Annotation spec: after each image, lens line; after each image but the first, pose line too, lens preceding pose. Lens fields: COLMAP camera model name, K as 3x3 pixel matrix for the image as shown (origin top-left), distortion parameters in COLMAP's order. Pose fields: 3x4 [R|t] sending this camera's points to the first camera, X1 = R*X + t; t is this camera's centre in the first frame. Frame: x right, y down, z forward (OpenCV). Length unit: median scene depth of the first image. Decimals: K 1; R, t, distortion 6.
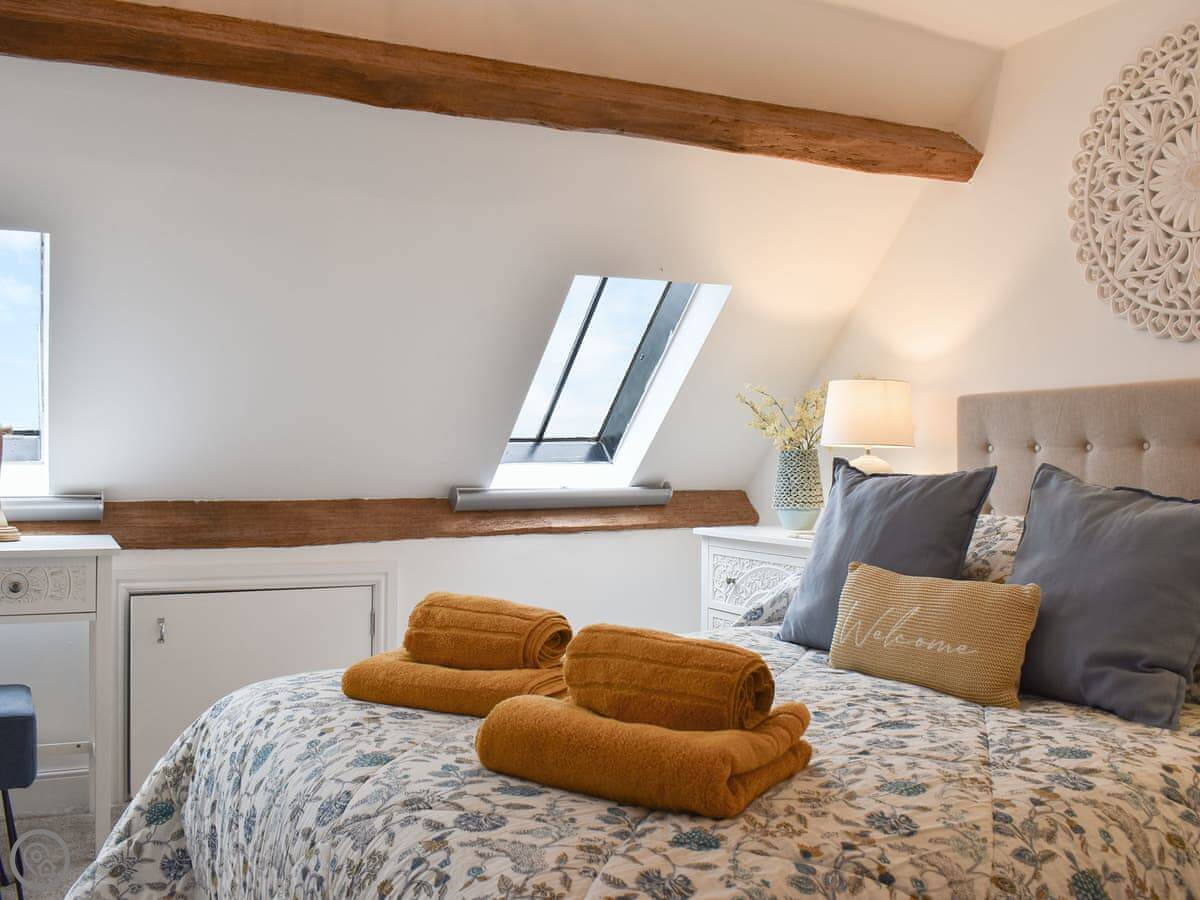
lens RADIAL K [[1075.5, 0, 553.0], [0, 1075.5, 448.4], [0, 0, 1]] dist [-0.103787, 0.015943]
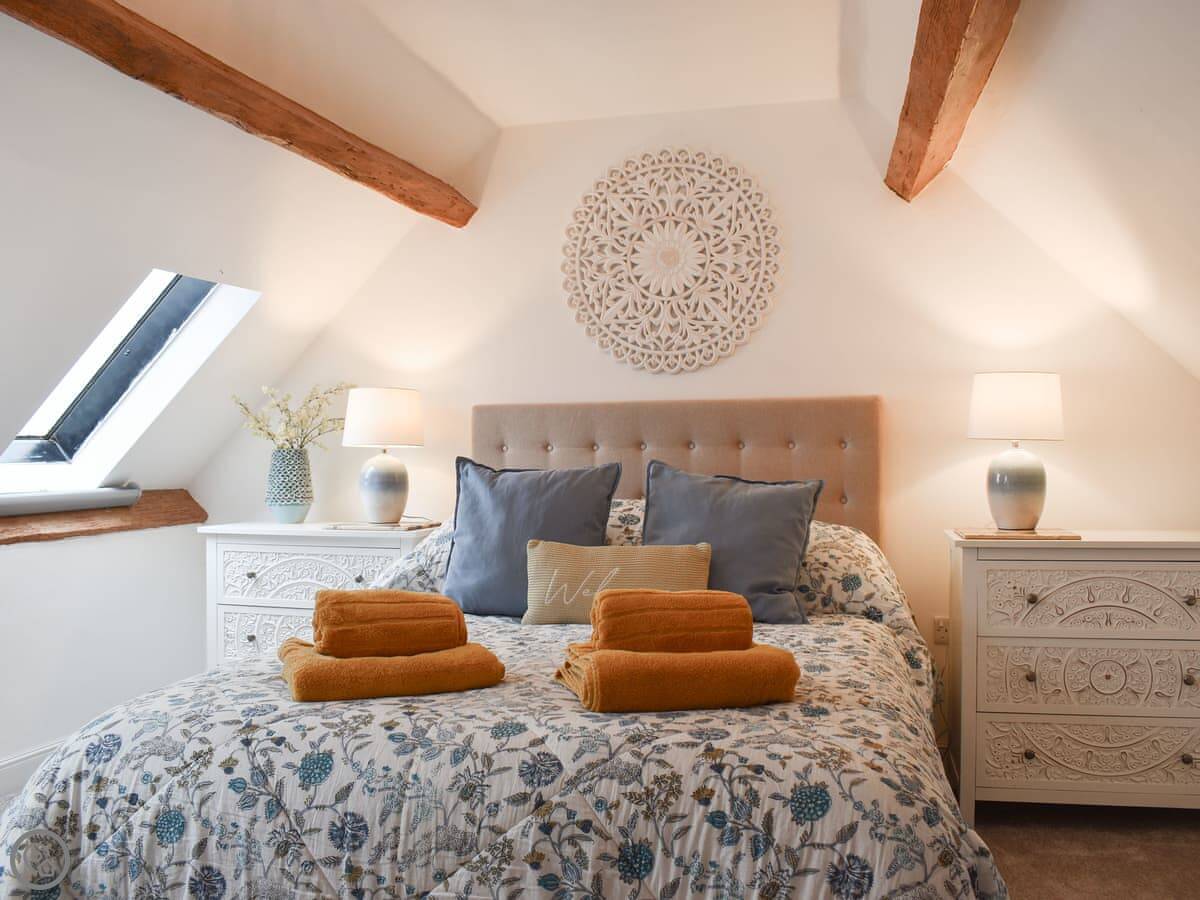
lens RADIAL K [[1075.5, 0, 553.0], [0, 1075.5, 448.4], [0, 0, 1]] dist [-0.103787, 0.015943]
pose [[0.663670, -0.000787, 0.748025, -0.556919], [-0.001636, 0.999996, 0.002503, -0.003459], [-0.748023, -0.002885, 0.663666, 0.123569]]
